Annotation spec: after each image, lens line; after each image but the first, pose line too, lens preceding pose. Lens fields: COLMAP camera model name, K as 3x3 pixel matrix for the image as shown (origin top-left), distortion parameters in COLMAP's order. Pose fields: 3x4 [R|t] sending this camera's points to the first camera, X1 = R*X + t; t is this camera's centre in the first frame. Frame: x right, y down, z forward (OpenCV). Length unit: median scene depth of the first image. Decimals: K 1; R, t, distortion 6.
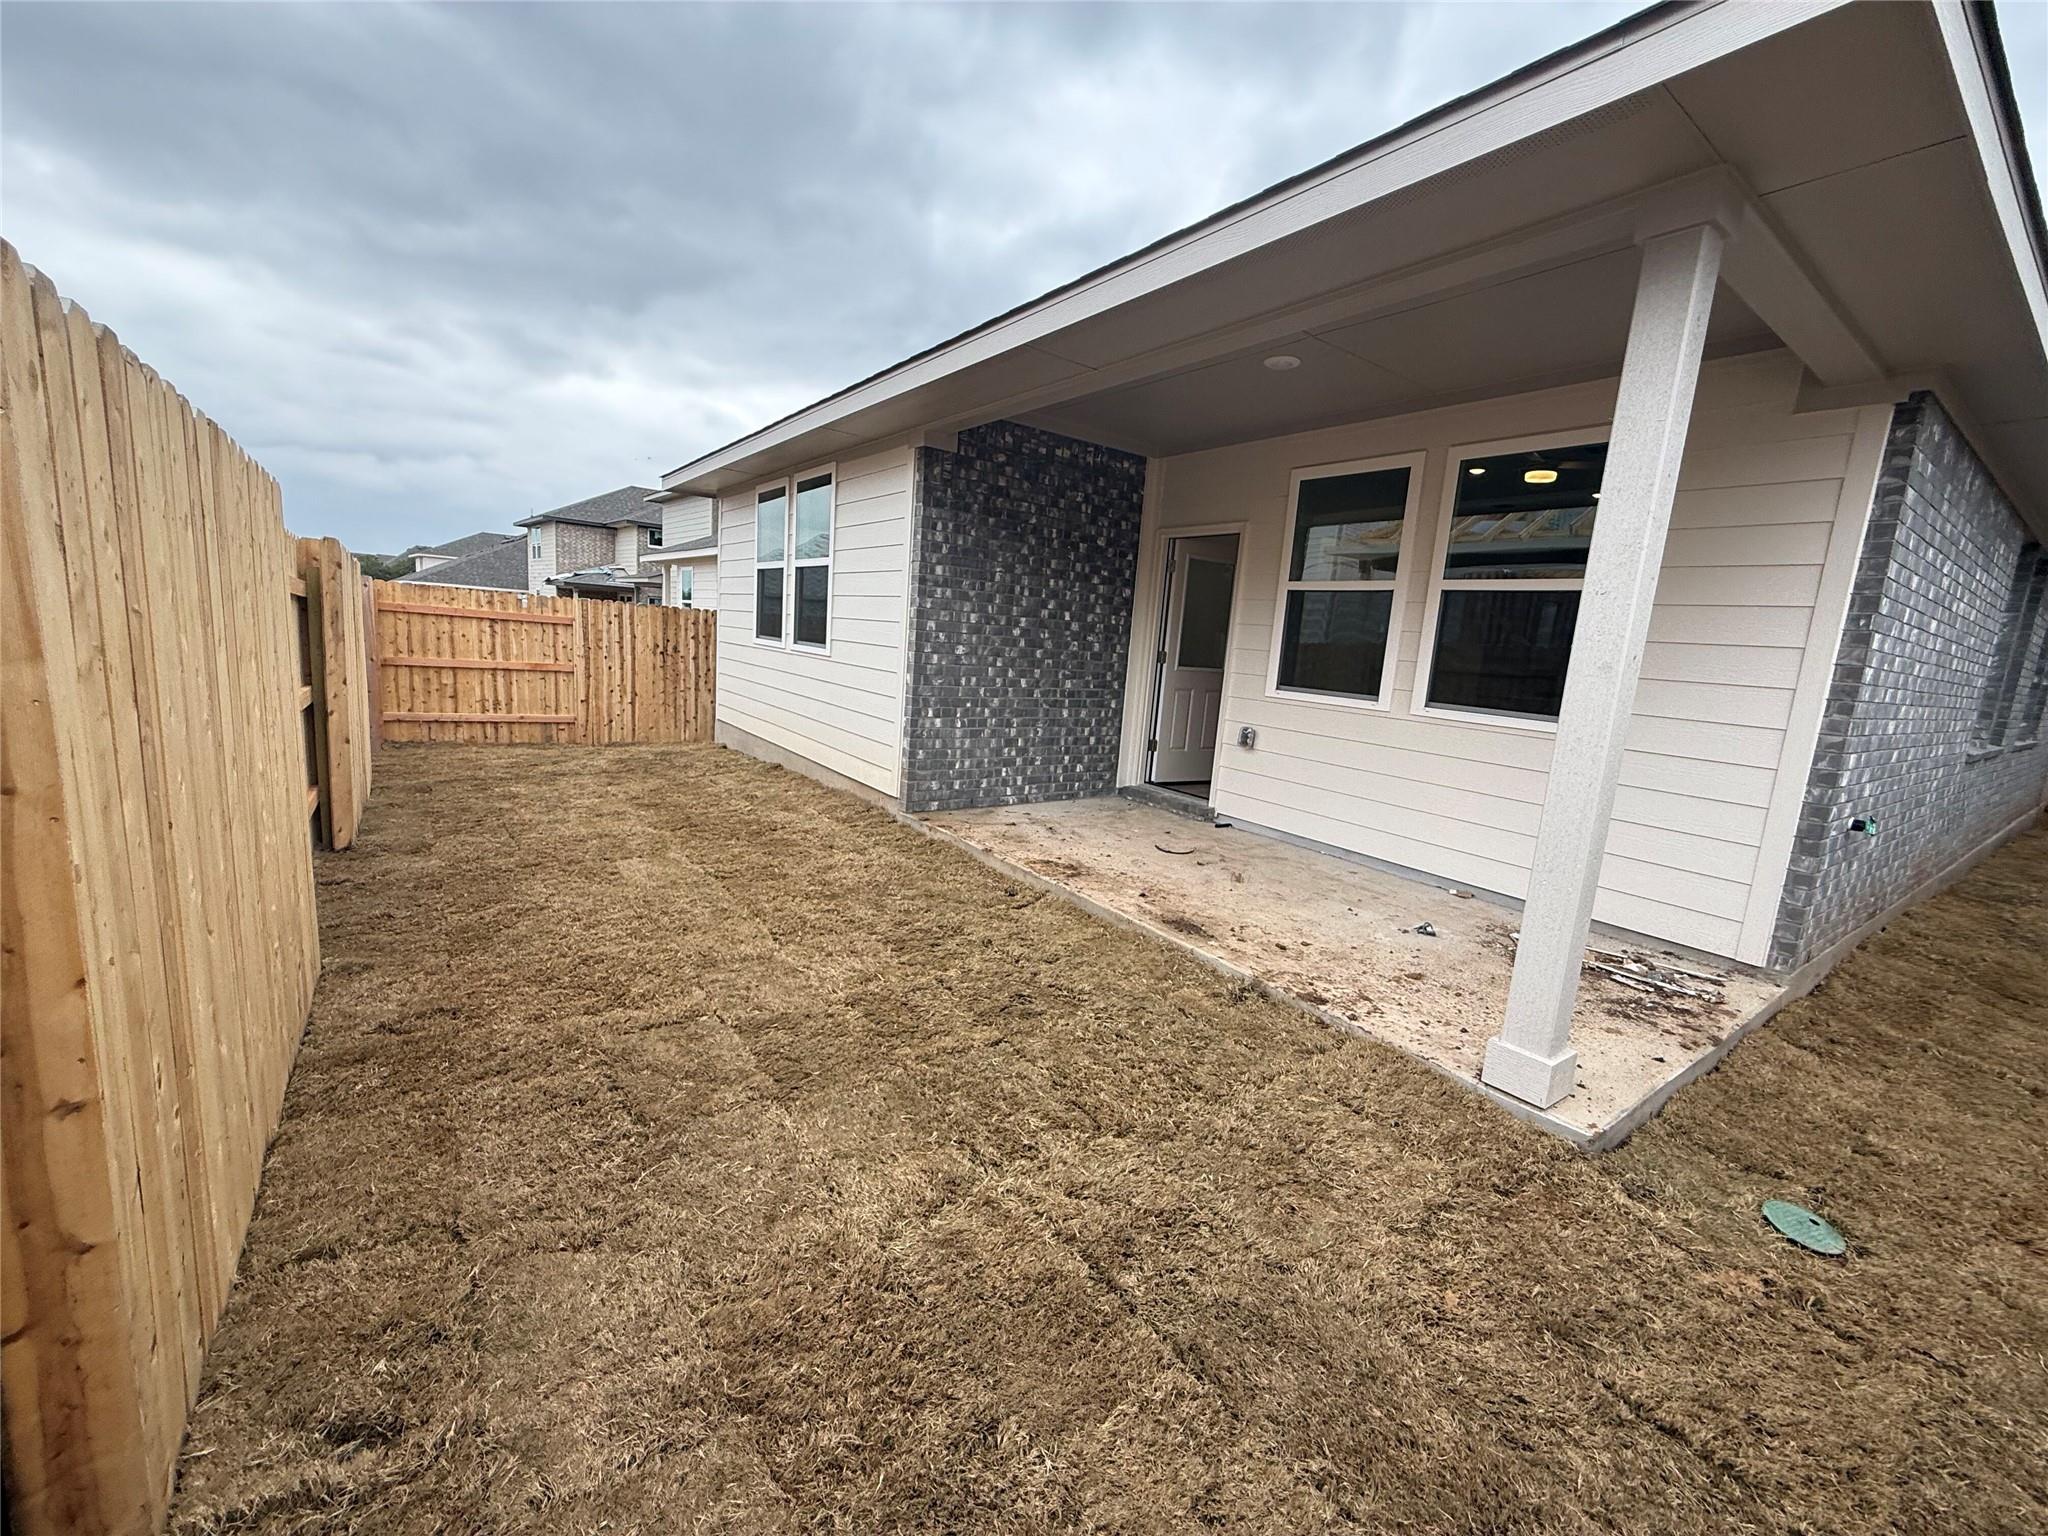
lens RADIAL K [[824.6, 0, 1013.6], [0, 824.6, 765.7], [0, 0, 1]] dist [-0.001314, 0.000508]
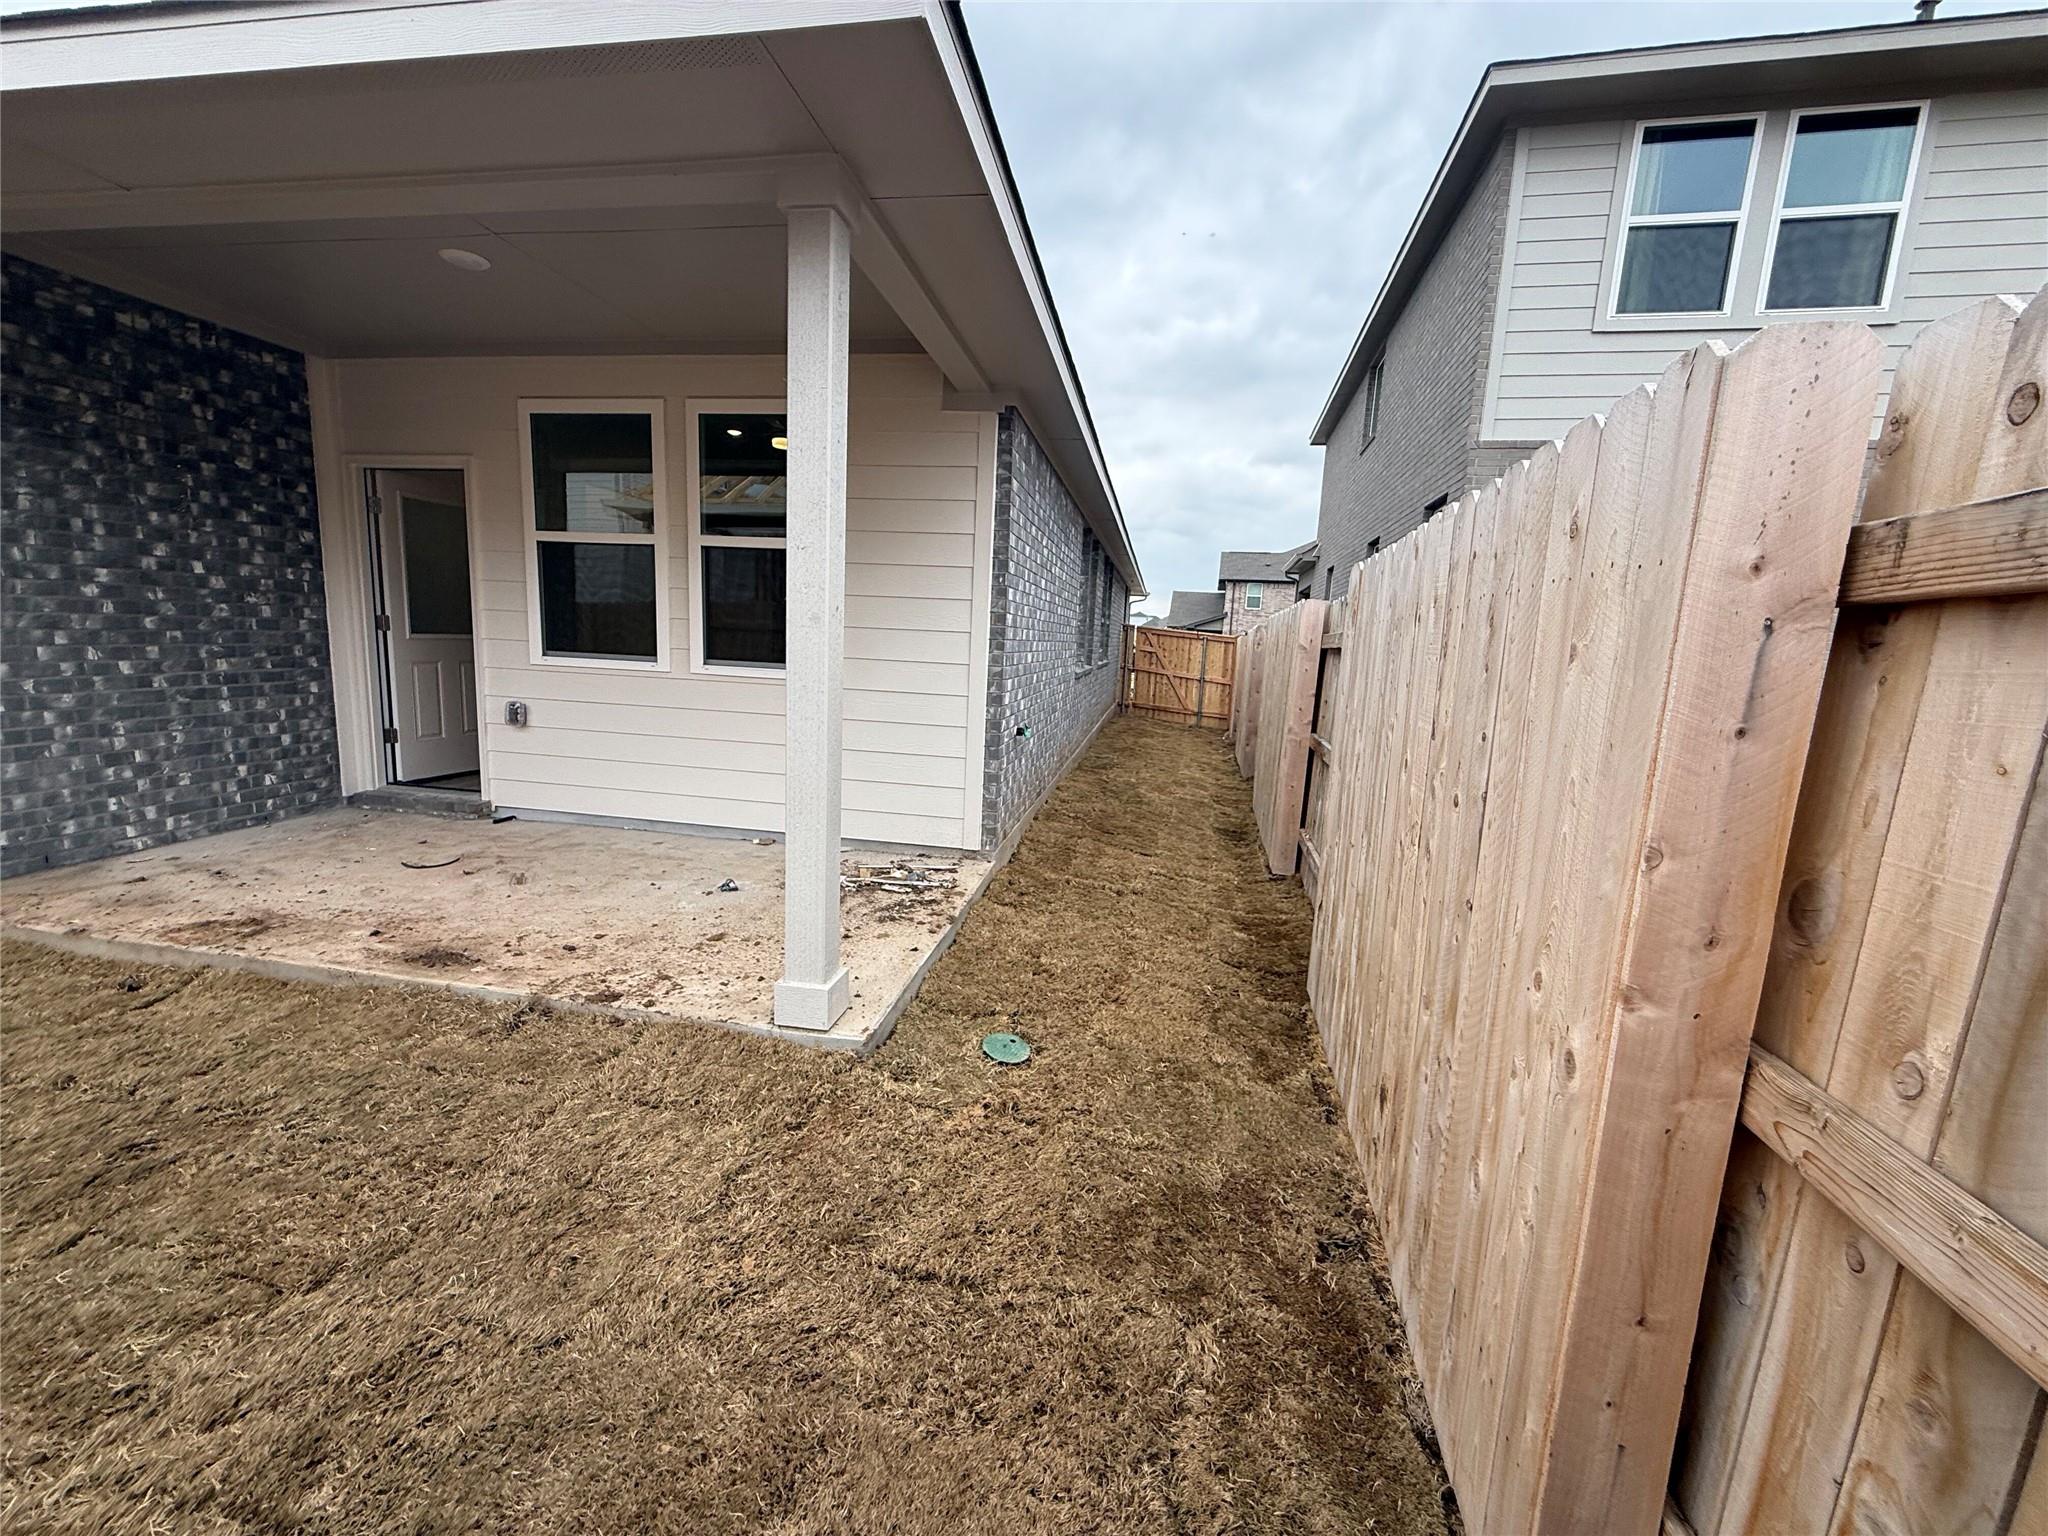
lens RADIAL K [[824.6, 0, 1025.6], [0, 824.6, 765.6], [0, 0, 1]] dist [-0.001314, 0.000508]
pose [[0.705170, -0.149690, 0.693057, 0.091034], [0.117470, 0.988617, 0.094004, 0.001451], [-0.699240, 0.015125, 0.714727, 0.028339]]
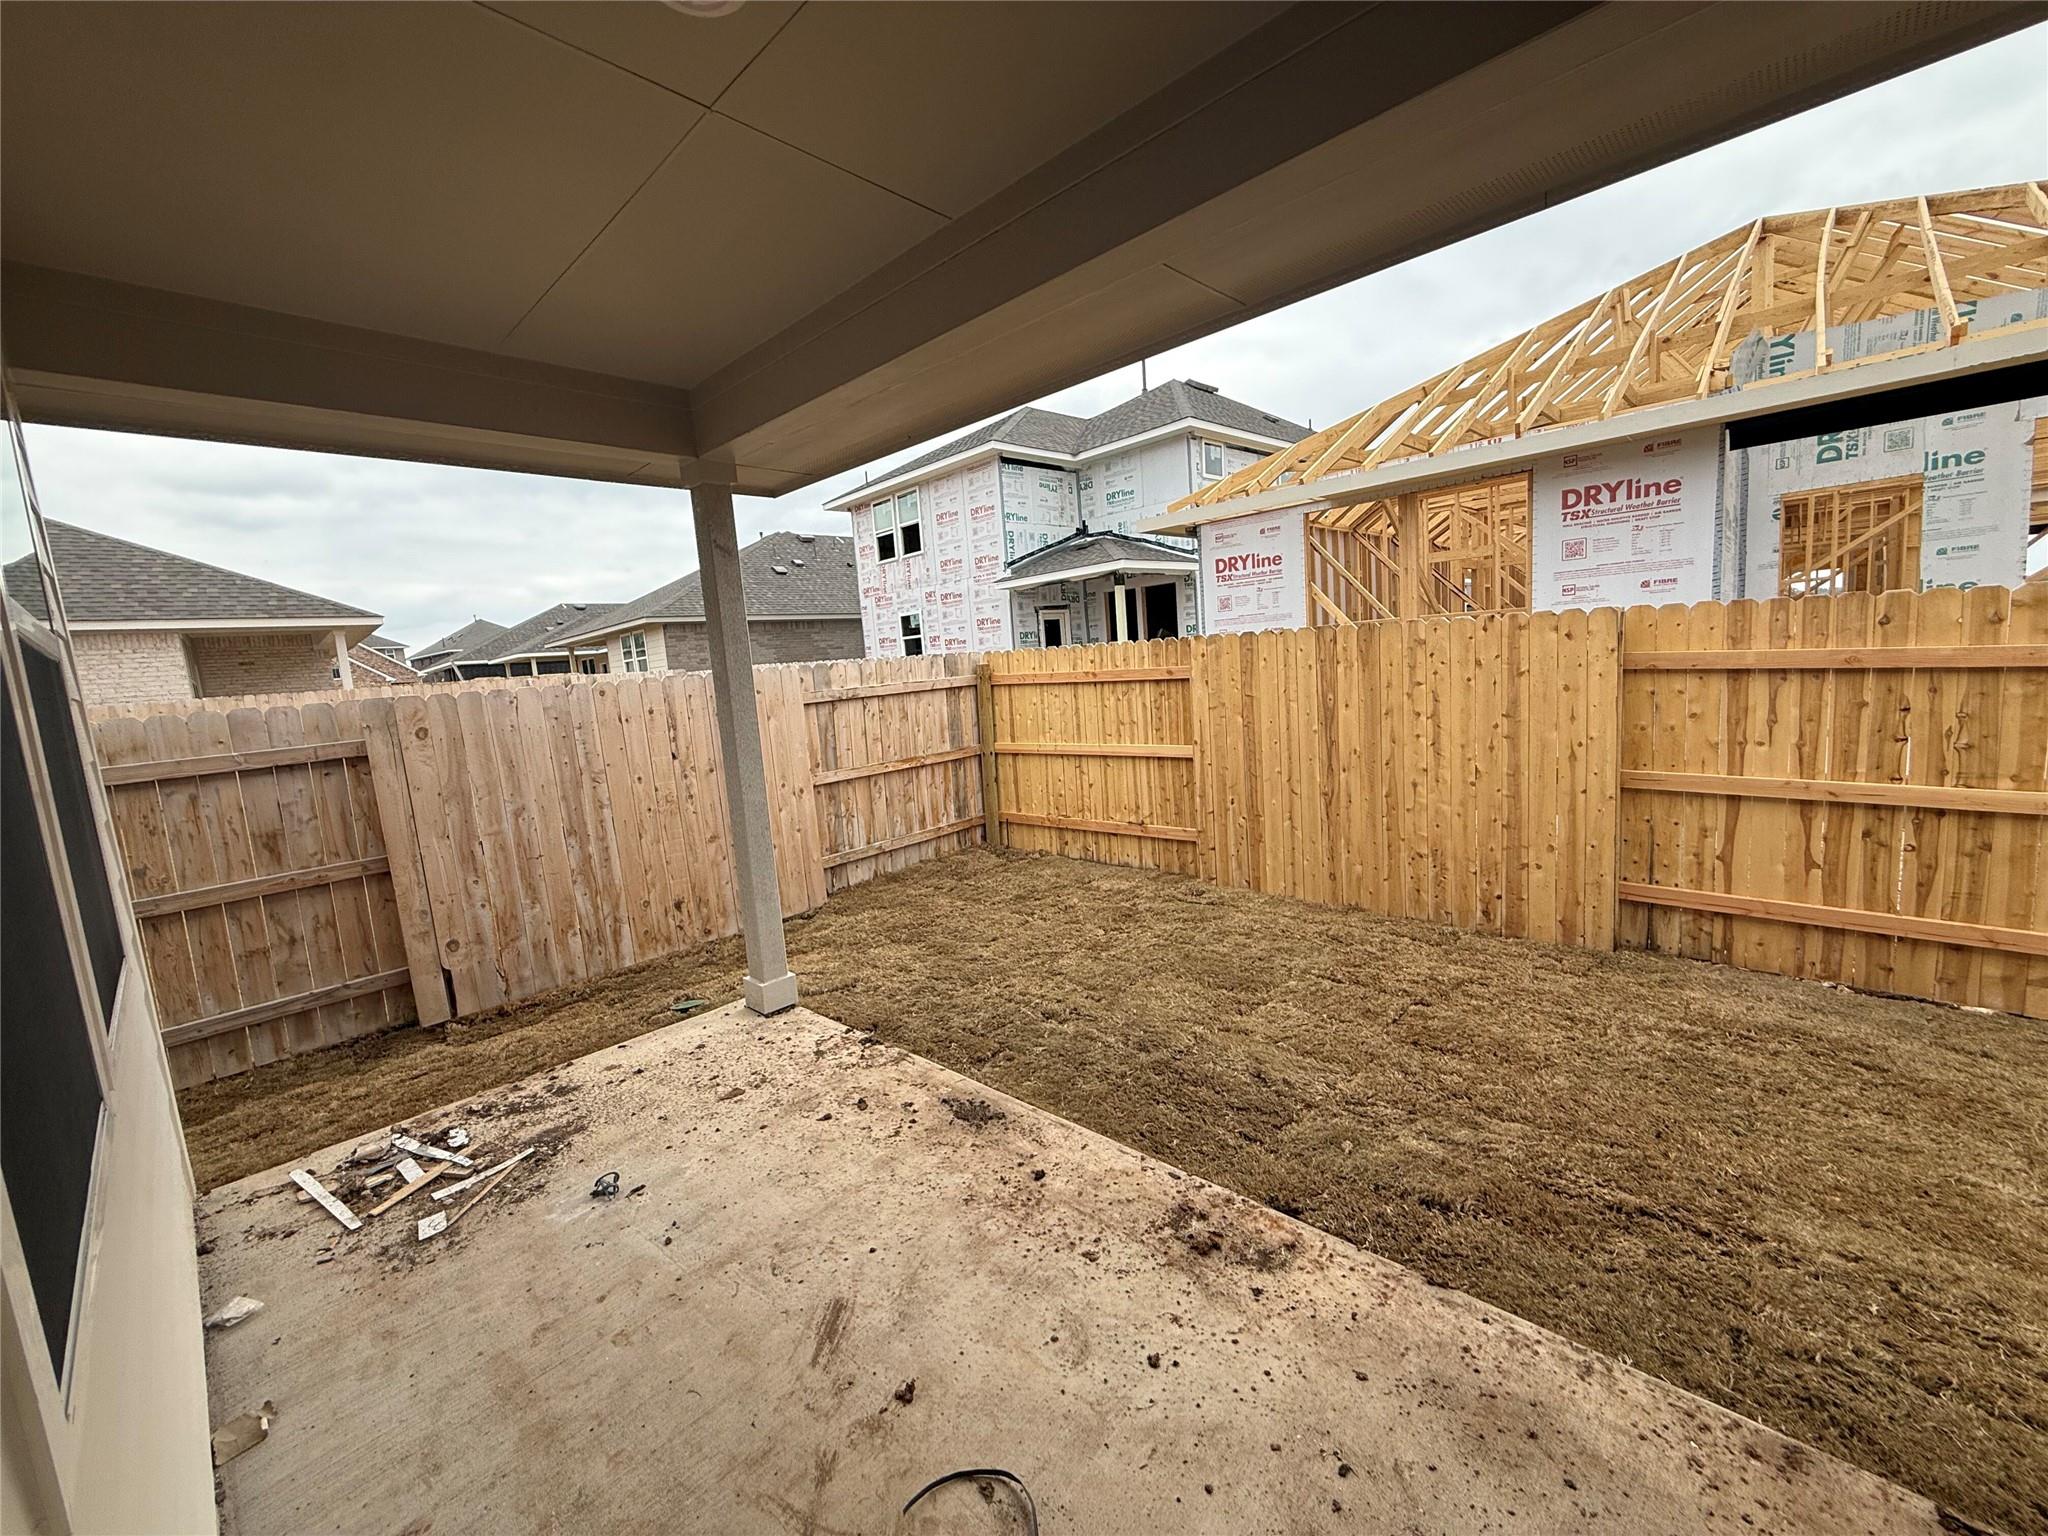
lens RADIAL K [[824.6, 0, 1019.1], [0, 824.6, 768.7], [0, 0, 1]] dist [-0.001314, 0.000508]
pose [[-0.979727, 0.026713, -0.198547, 0.340166], [-0.027590, 0.963635, 0.265794, -0.338575], [0.198427, 0.265883, -0.943362, 1.791527]]
